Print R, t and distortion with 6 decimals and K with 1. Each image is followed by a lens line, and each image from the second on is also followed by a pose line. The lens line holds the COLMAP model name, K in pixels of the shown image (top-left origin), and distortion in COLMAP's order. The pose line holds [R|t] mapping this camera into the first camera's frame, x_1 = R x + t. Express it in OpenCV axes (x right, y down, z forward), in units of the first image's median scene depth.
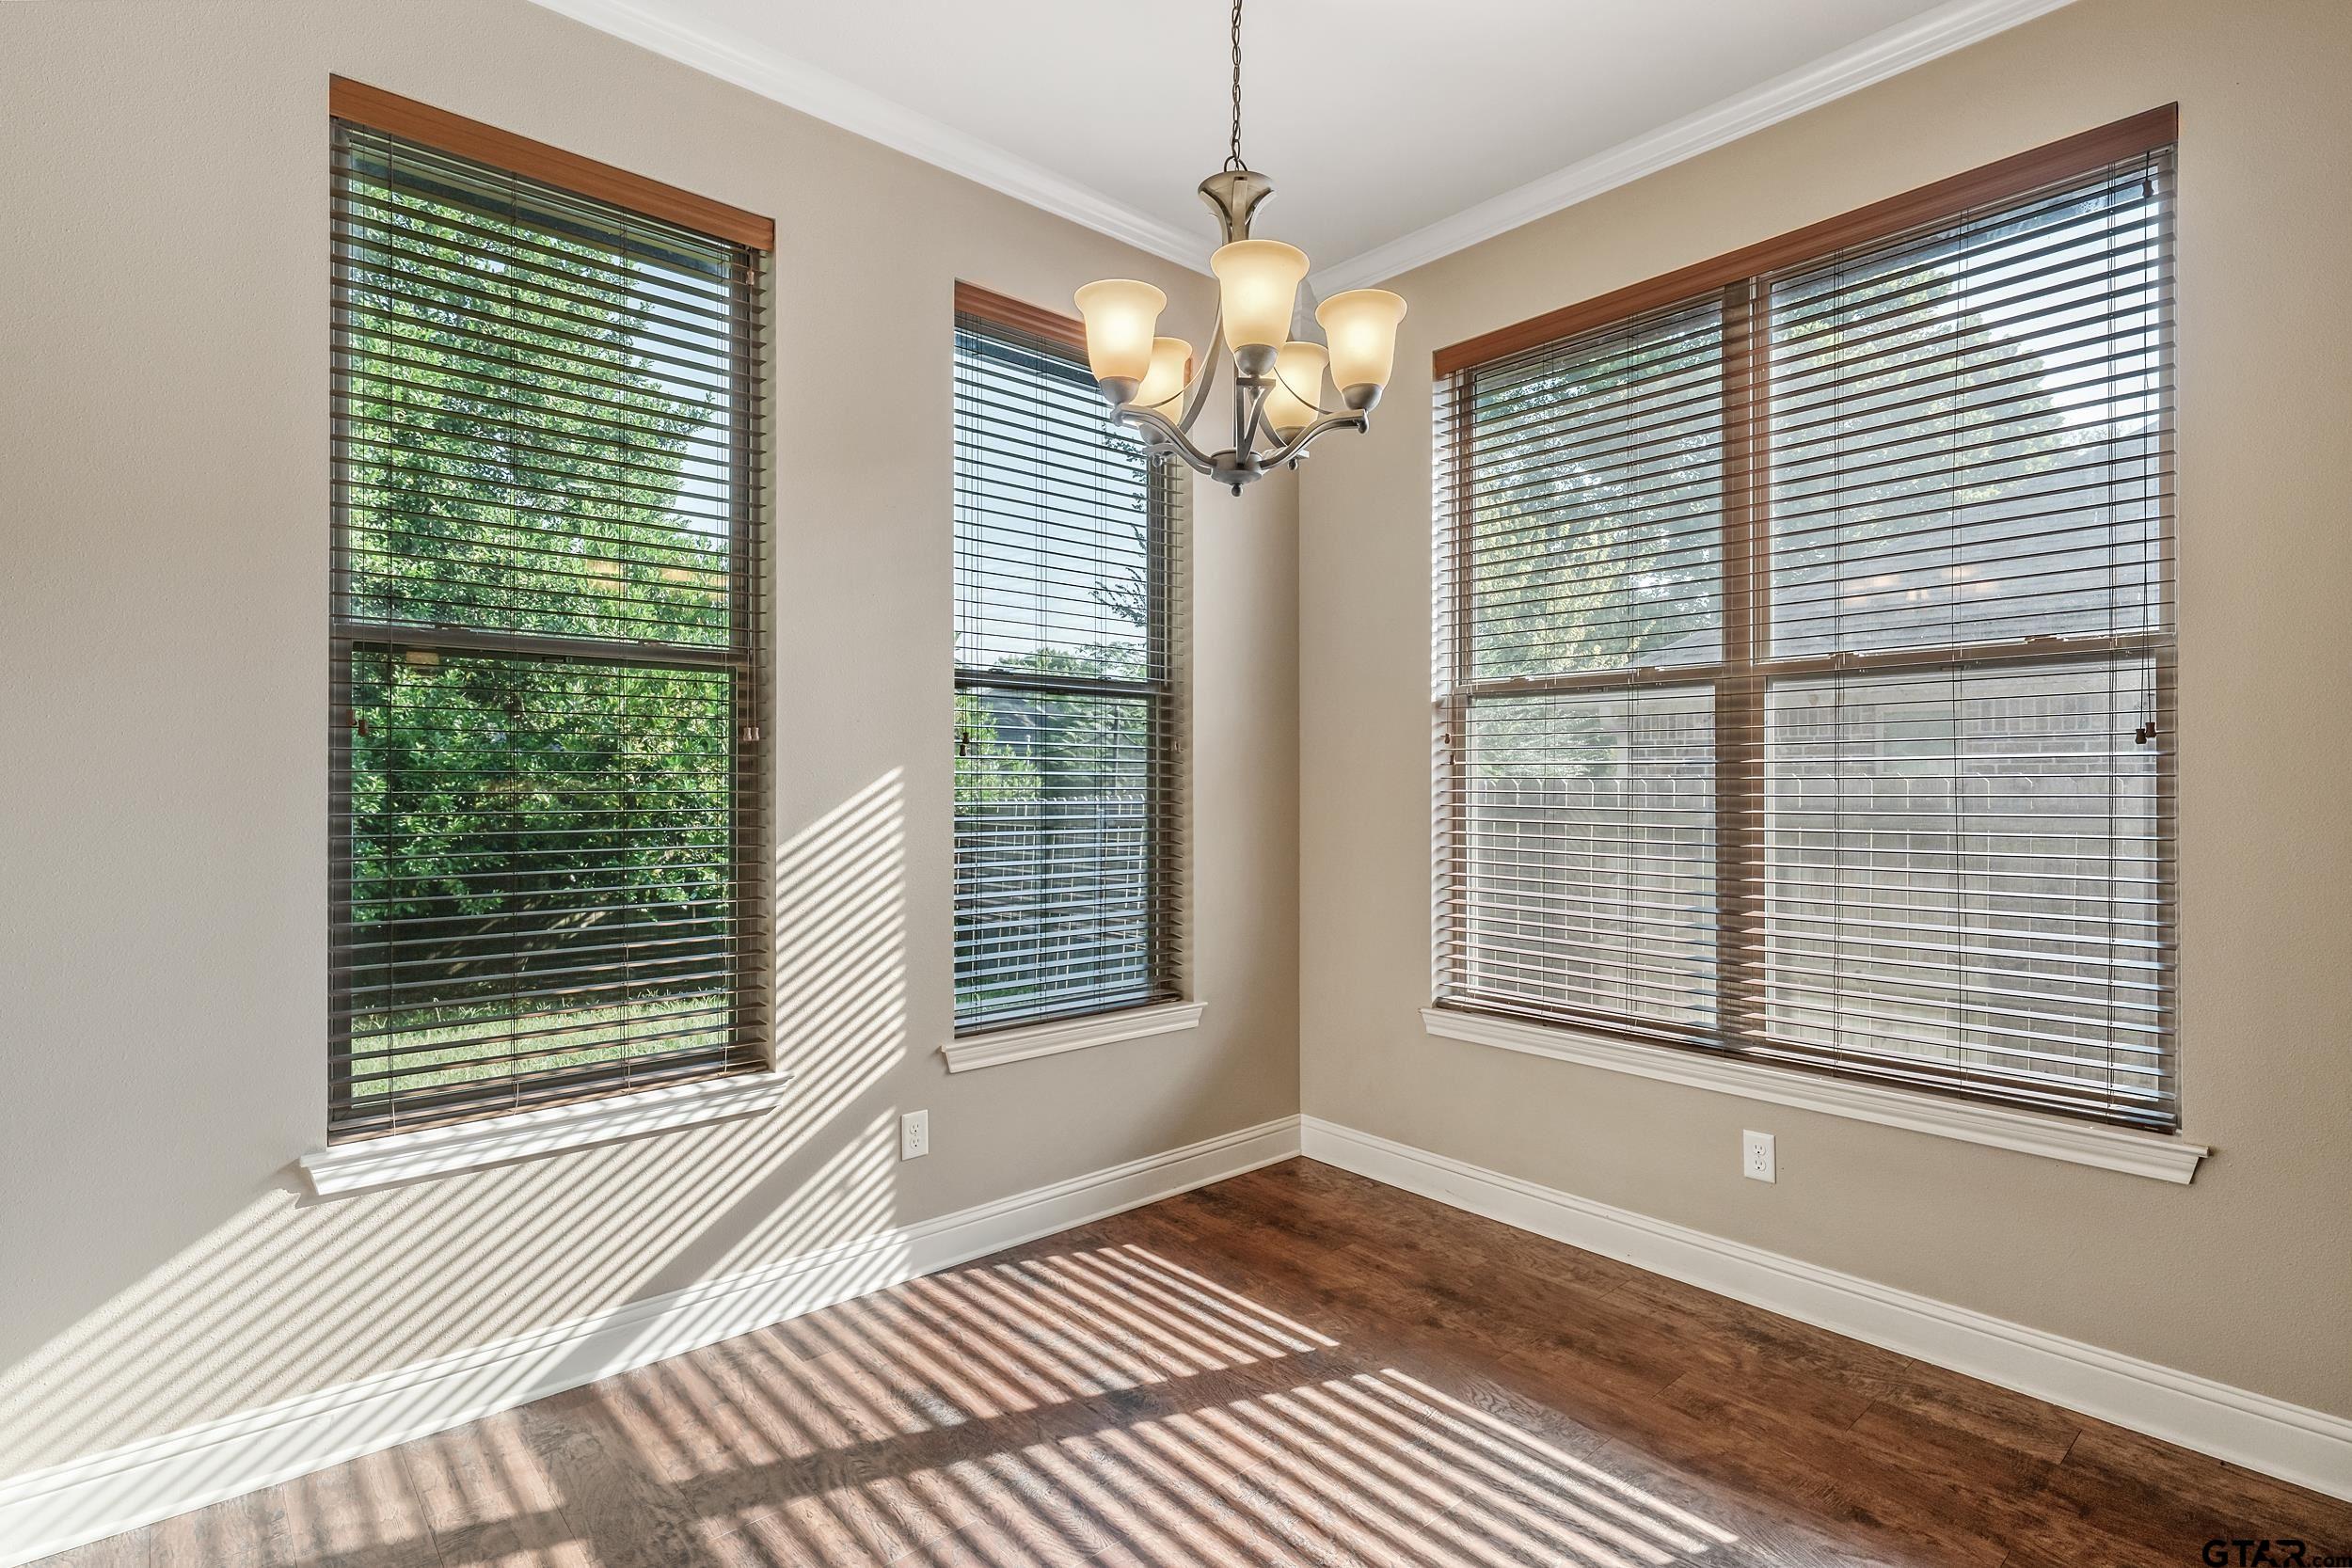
lens RADIAL K [[1146.8, 0, 1164.1], [0, 1146.8, 787.9], [0, 0, 1]] dist [0.000567, -0.000053]
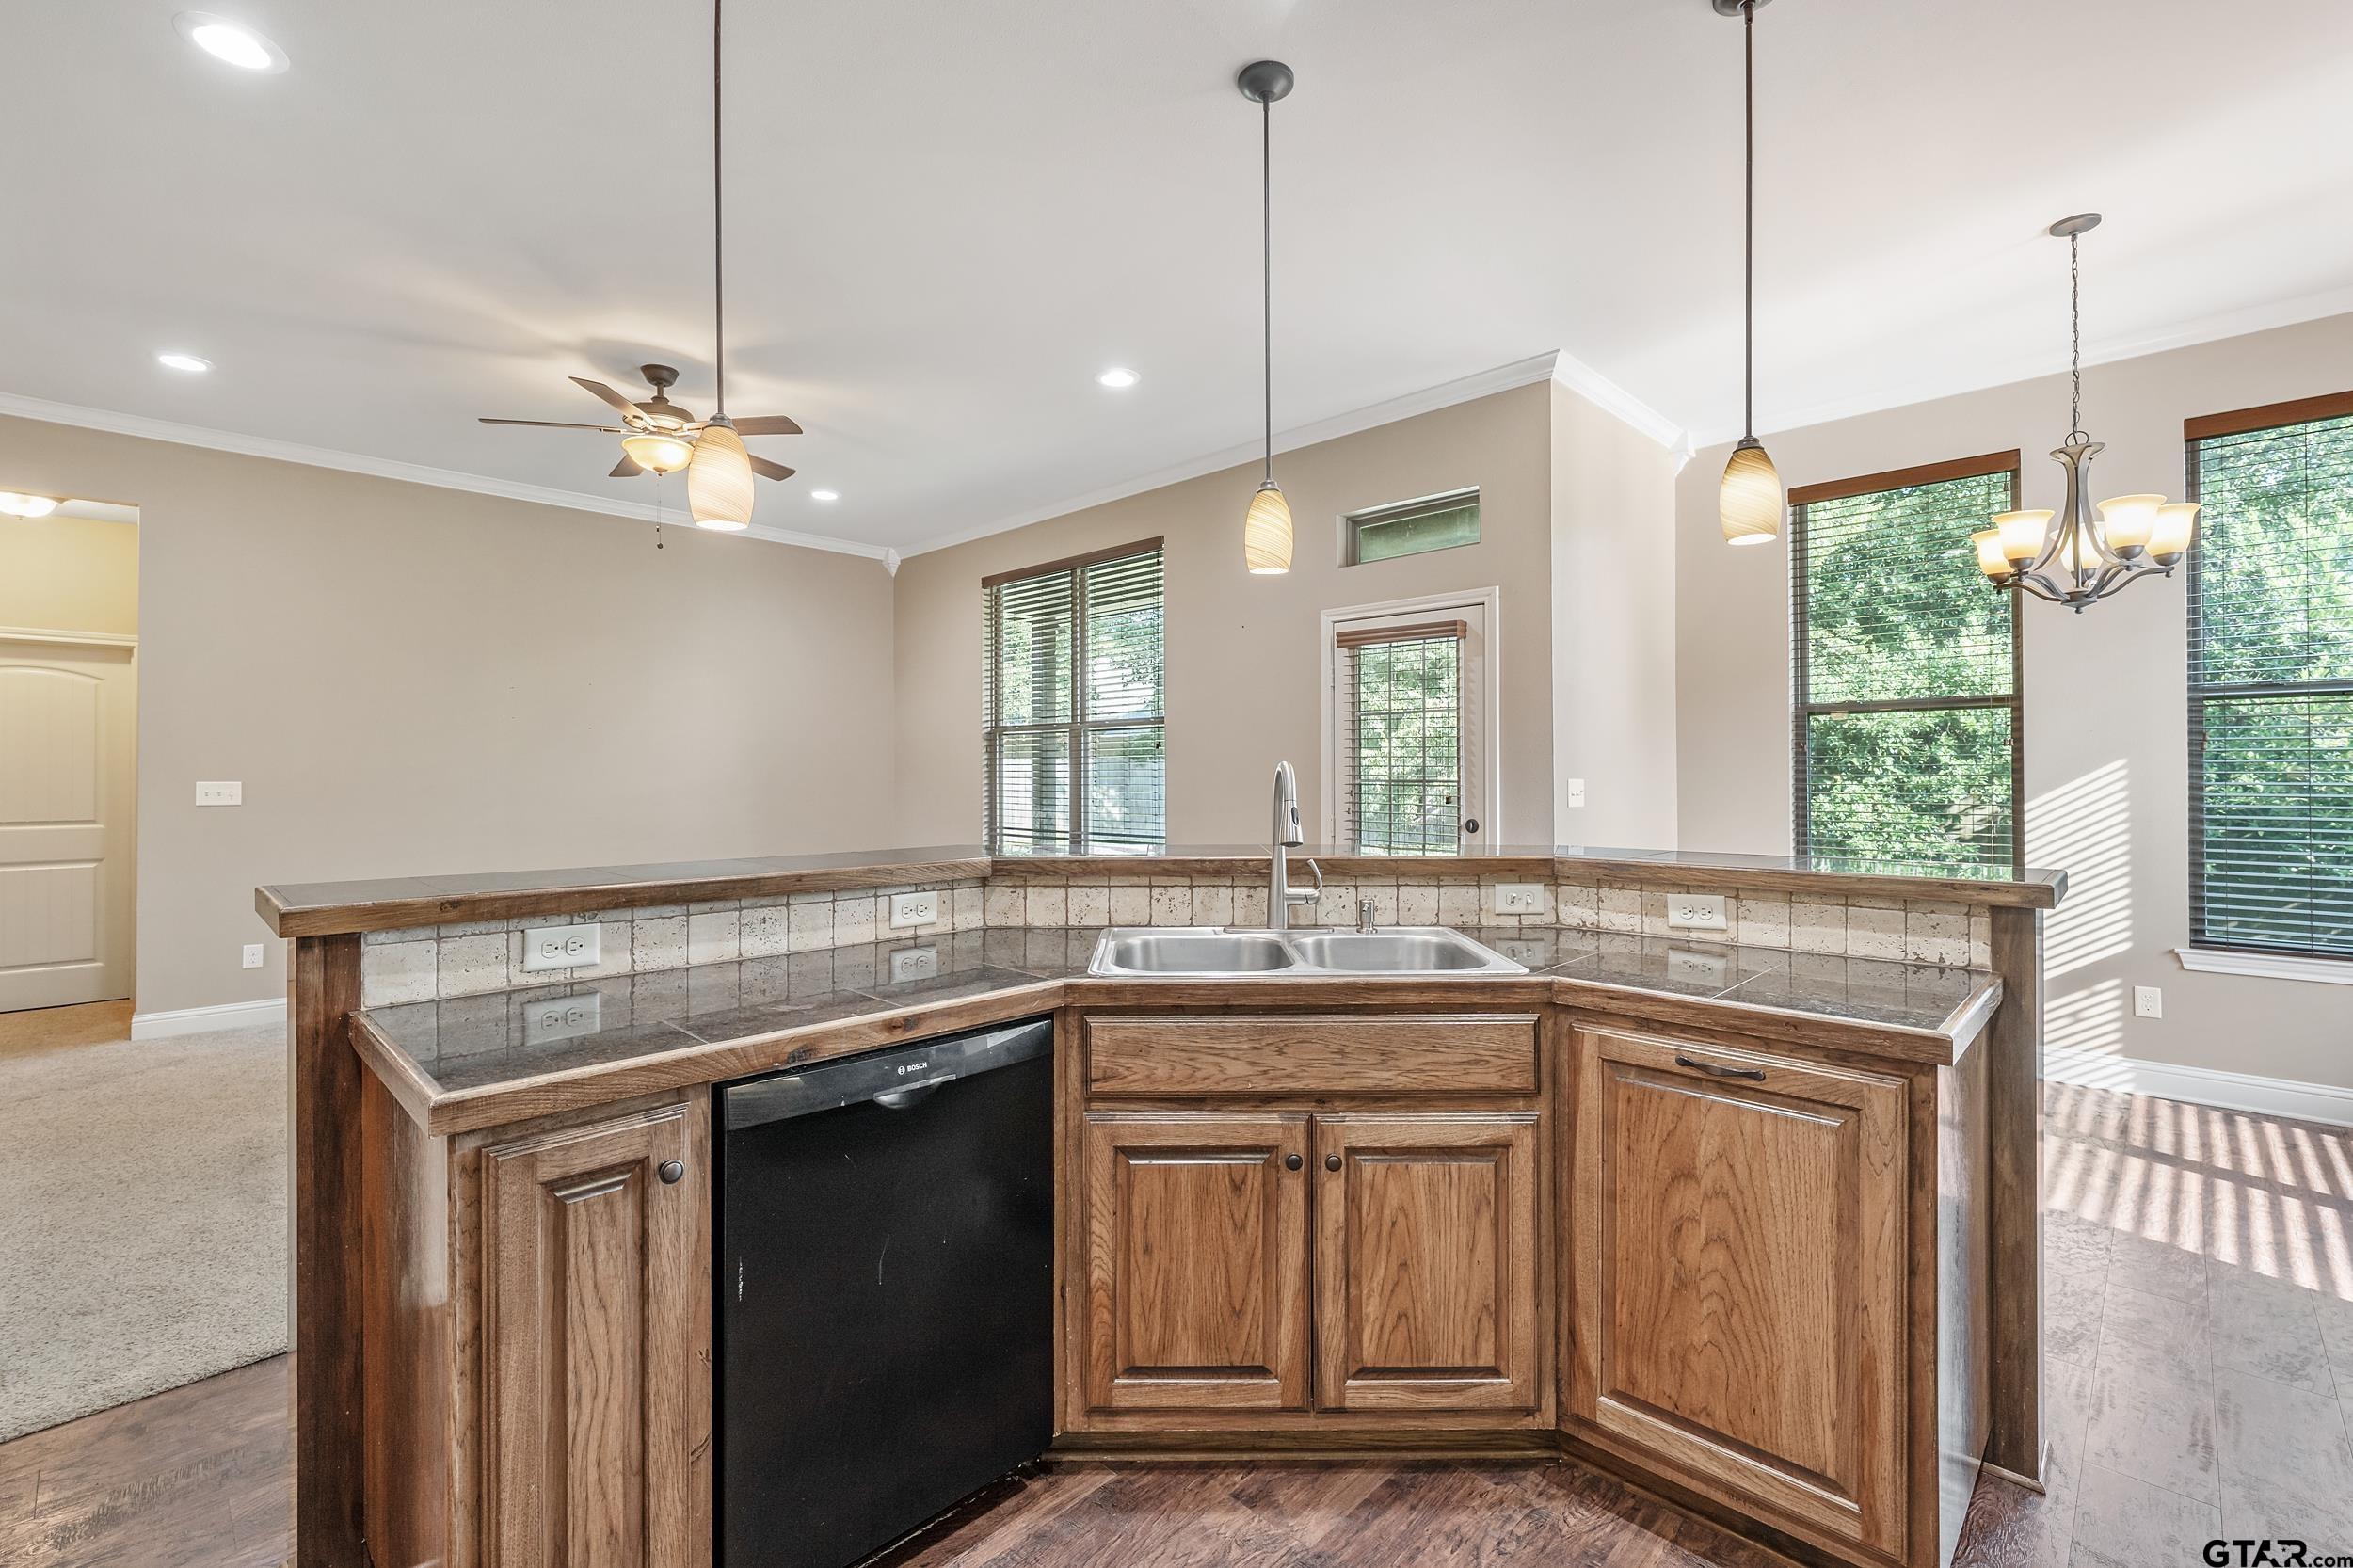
lens RADIAL K [[1024.7, 0, 1166.8], [0, 1024.7, 760.5], [0, 0, 1]] dist [-0.002784, -0.000058]
pose [[0.073299, -0.011441, -0.997244, 1.007477], [-0.004033, 0.999923, -0.011768, 0.007520], [0.997302, 0.004885, 0.073247, -0.367195]]
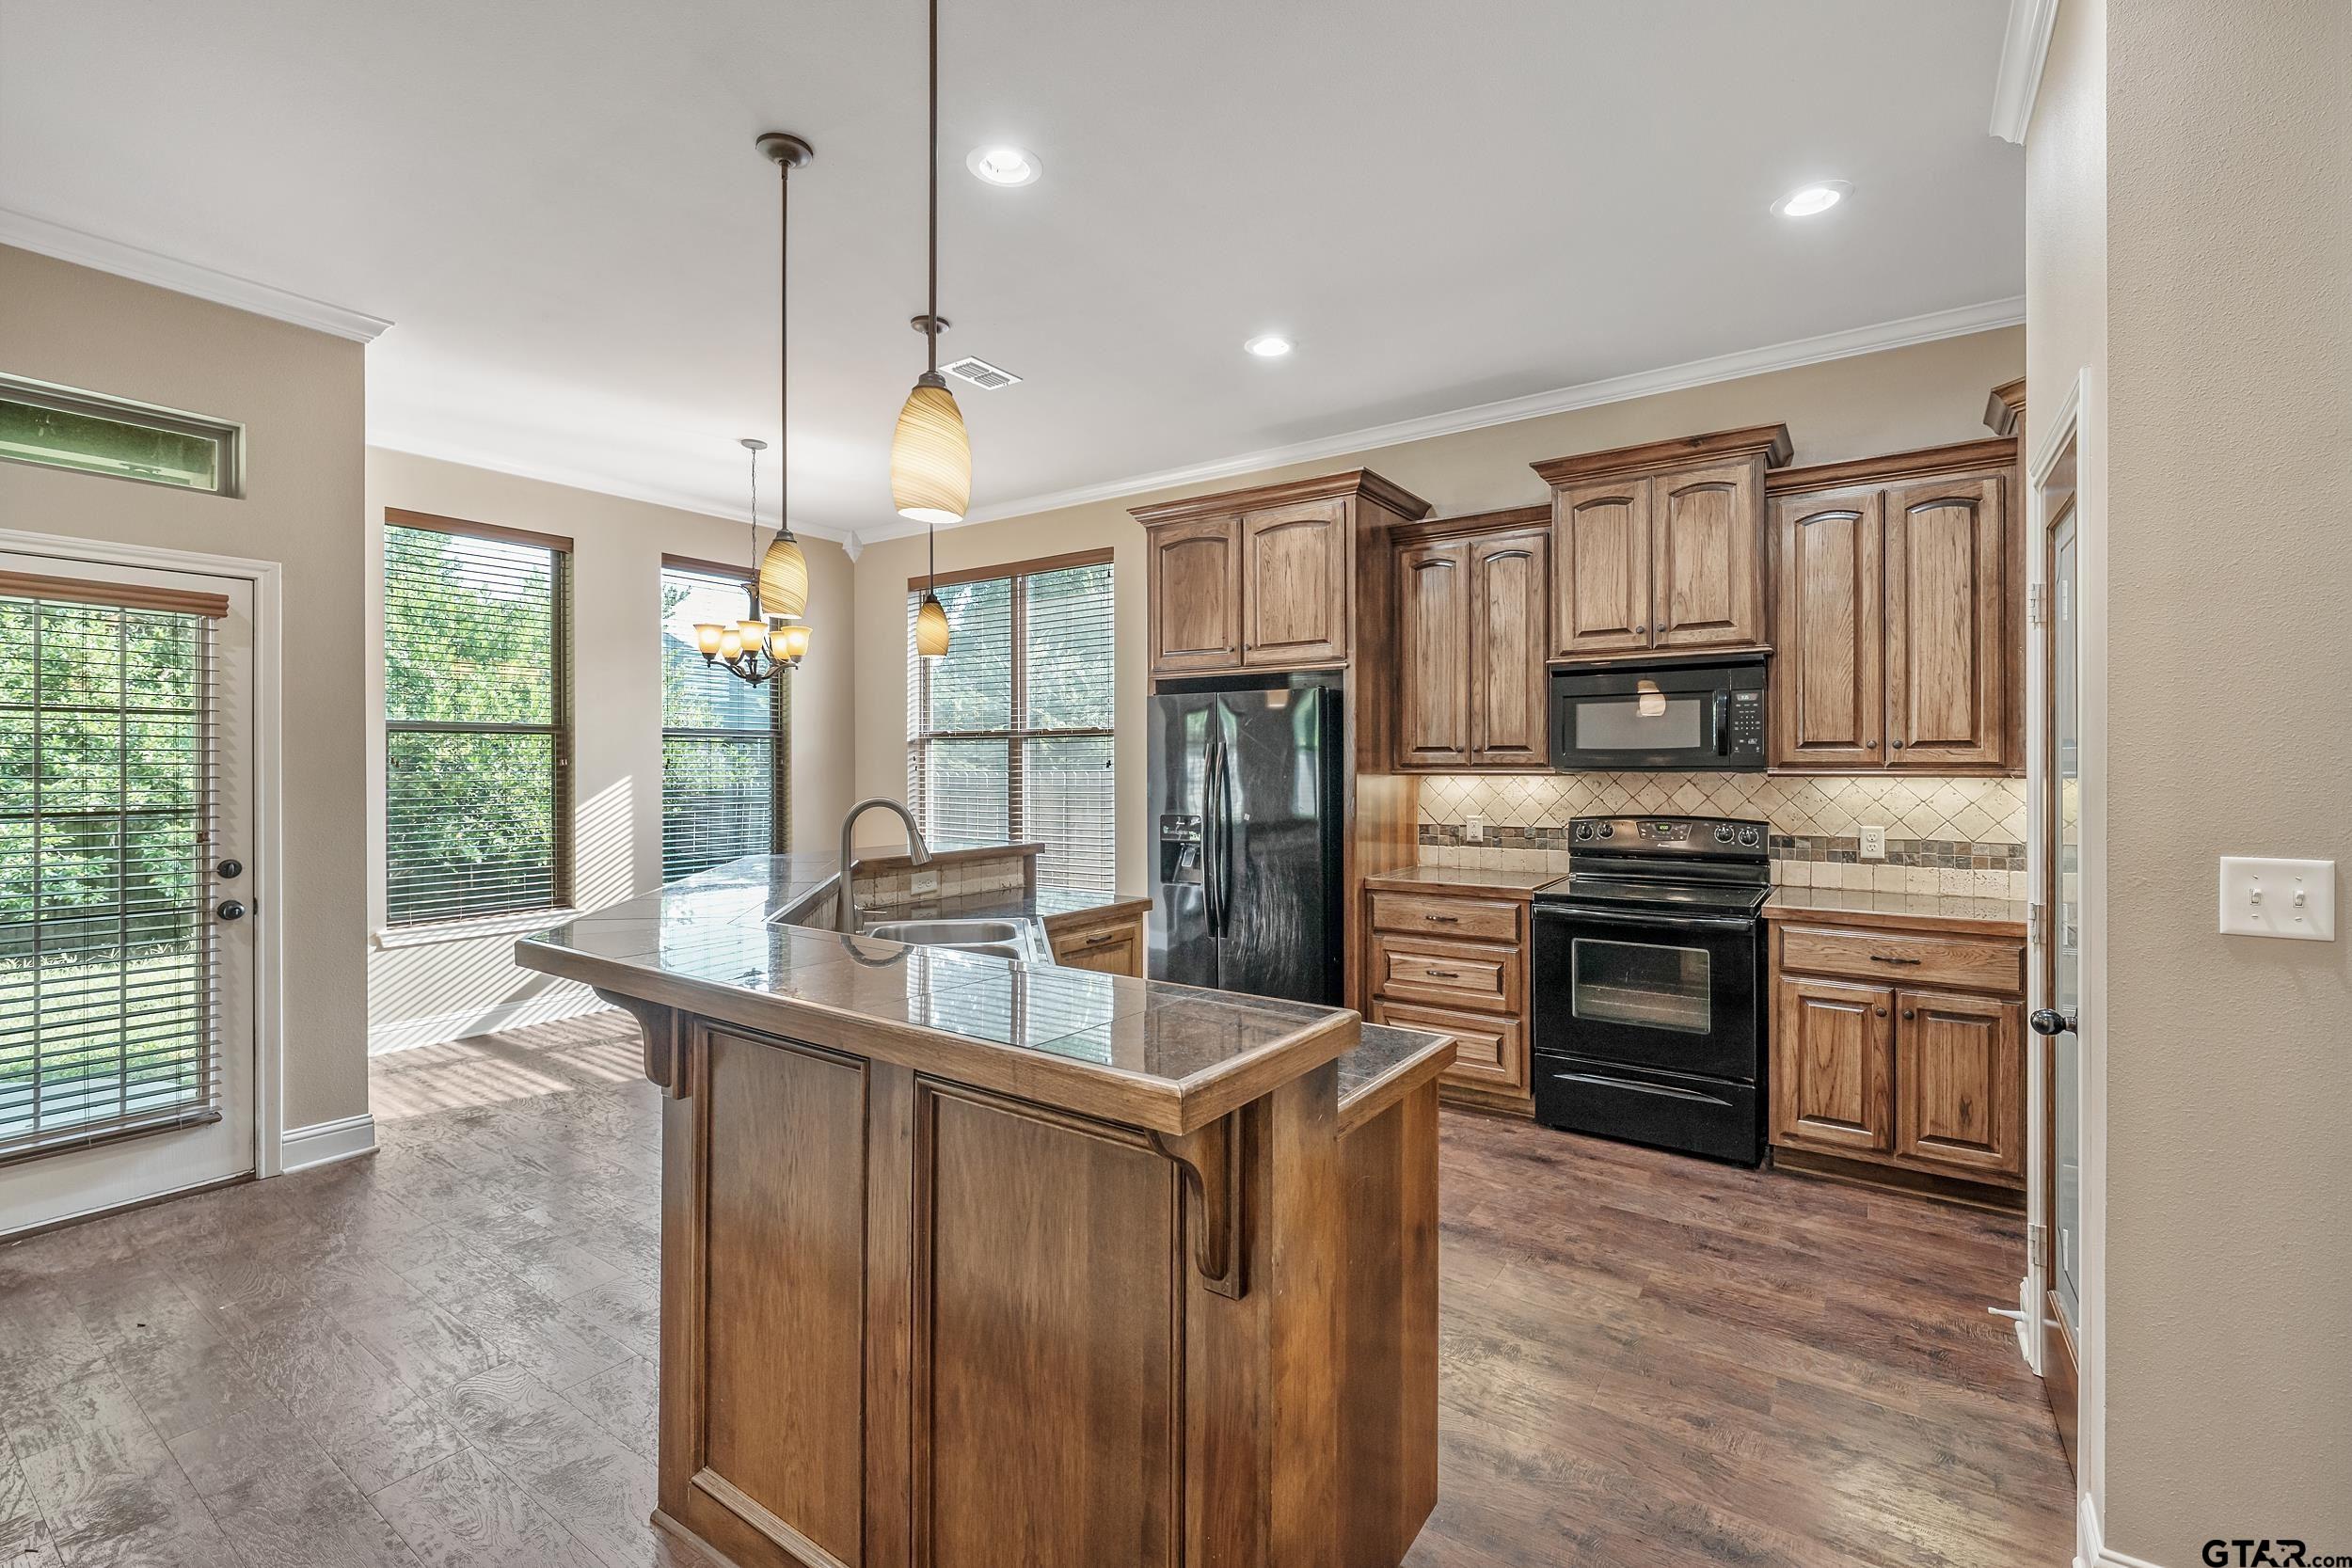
lens RADIAL K [[1024.2, 0, 1180.1], [0, 1024.2, 773.0], [0, 0, 1]] dist [-0.002784, -0.000058]
pose [[0.969983, -0.001593, 0.243168, 0.305678], [0.000728, 0.999993, 0.003650, -0.025979], [-0.243172, -0.003364, 0.969977, -1.158190]]
